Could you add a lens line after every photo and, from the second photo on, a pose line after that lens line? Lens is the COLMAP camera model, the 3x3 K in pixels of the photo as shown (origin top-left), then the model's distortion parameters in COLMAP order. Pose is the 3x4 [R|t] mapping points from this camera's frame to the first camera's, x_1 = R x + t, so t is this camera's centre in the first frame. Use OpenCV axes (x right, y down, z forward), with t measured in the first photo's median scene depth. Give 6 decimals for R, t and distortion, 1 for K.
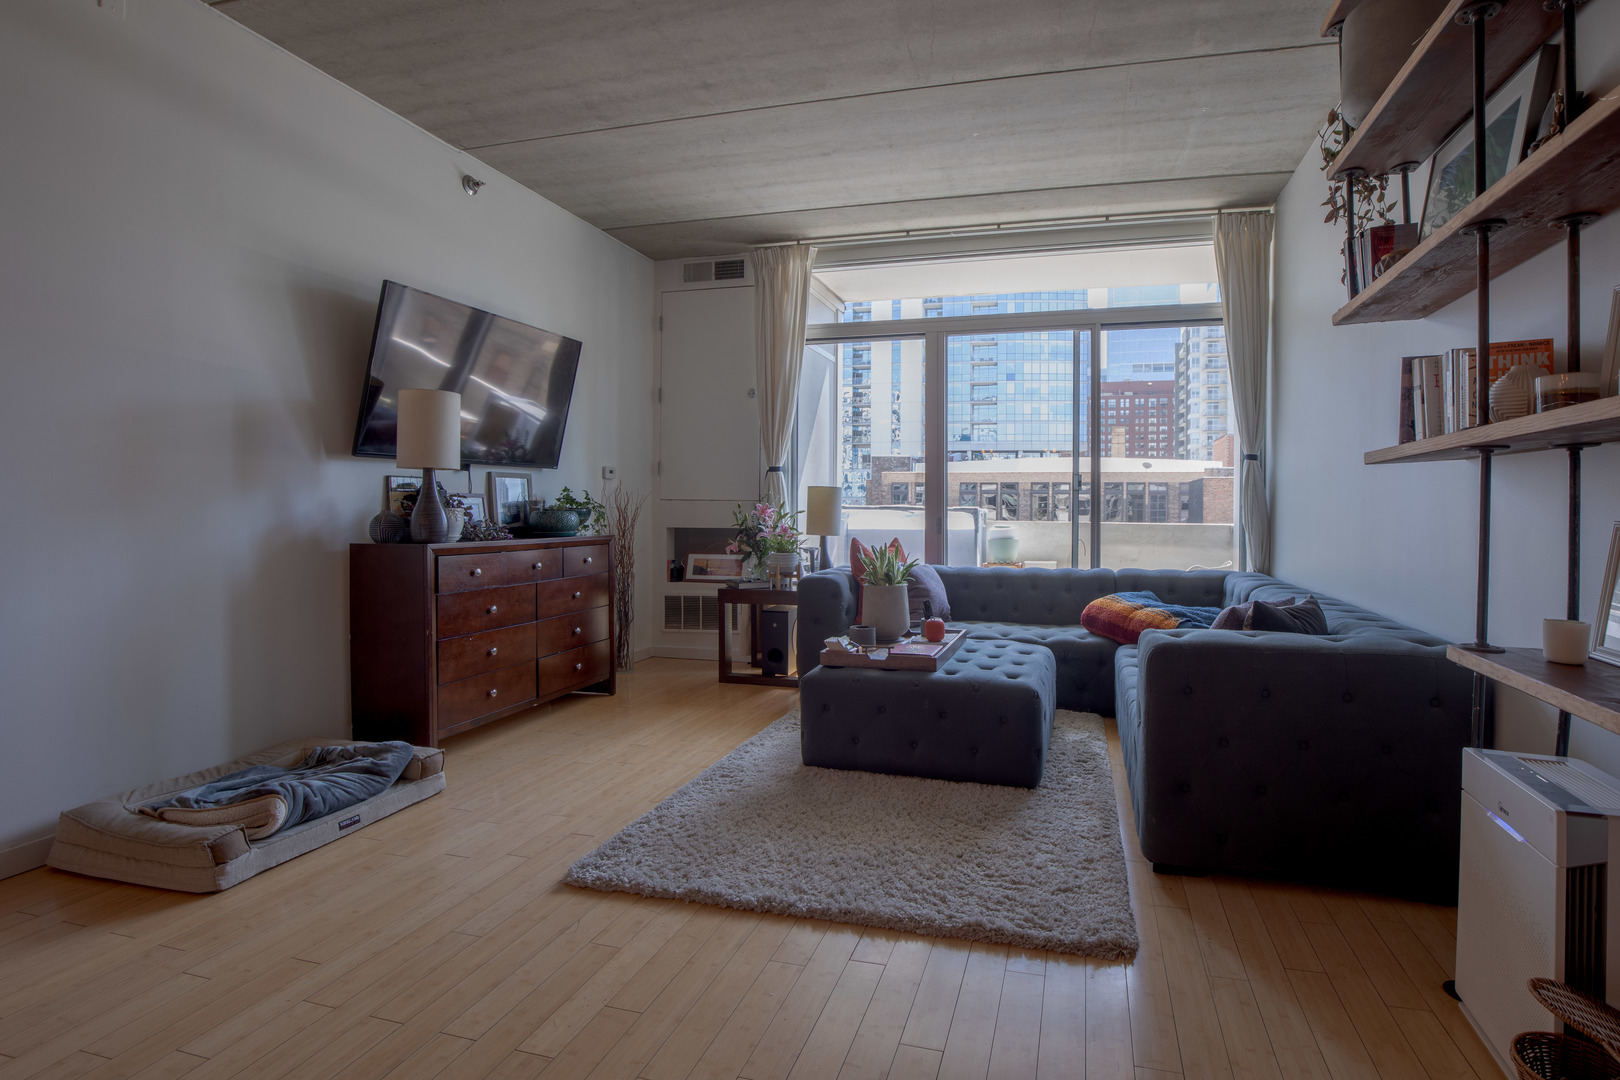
lens RADIAL K [[784.5, 0, 837.2], [0, 784.5, 500.7], [0, 0, 1]] dist [-0.025022, 0.003037]
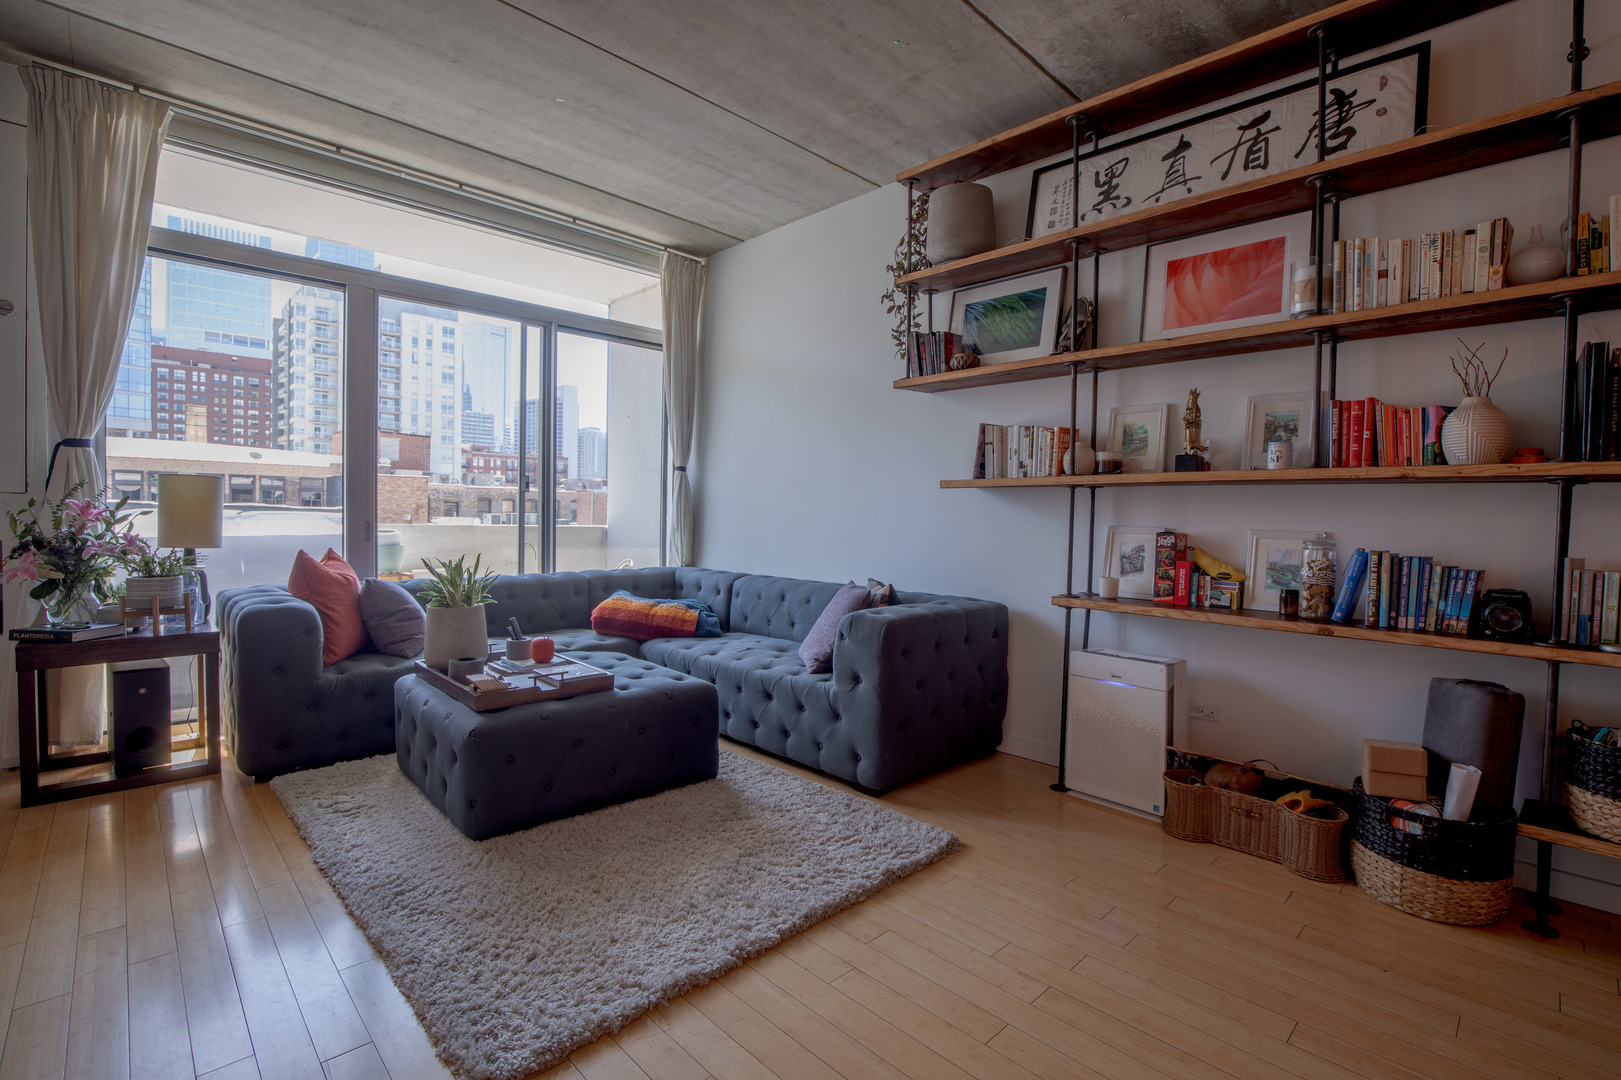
lens RADIAL K [[785.0, 0, 839.3], [0, 785.0, 527.5], [0, 0, 1]] dist [-0.025022, 0.003037]
pose [[0.474851, -0.011515, 0.879991, -0.327643], [-0.020958, 0.999483, 0.024387, -0.001570], [-0.879816, -0.030023, 0.474365, 0.190445]]
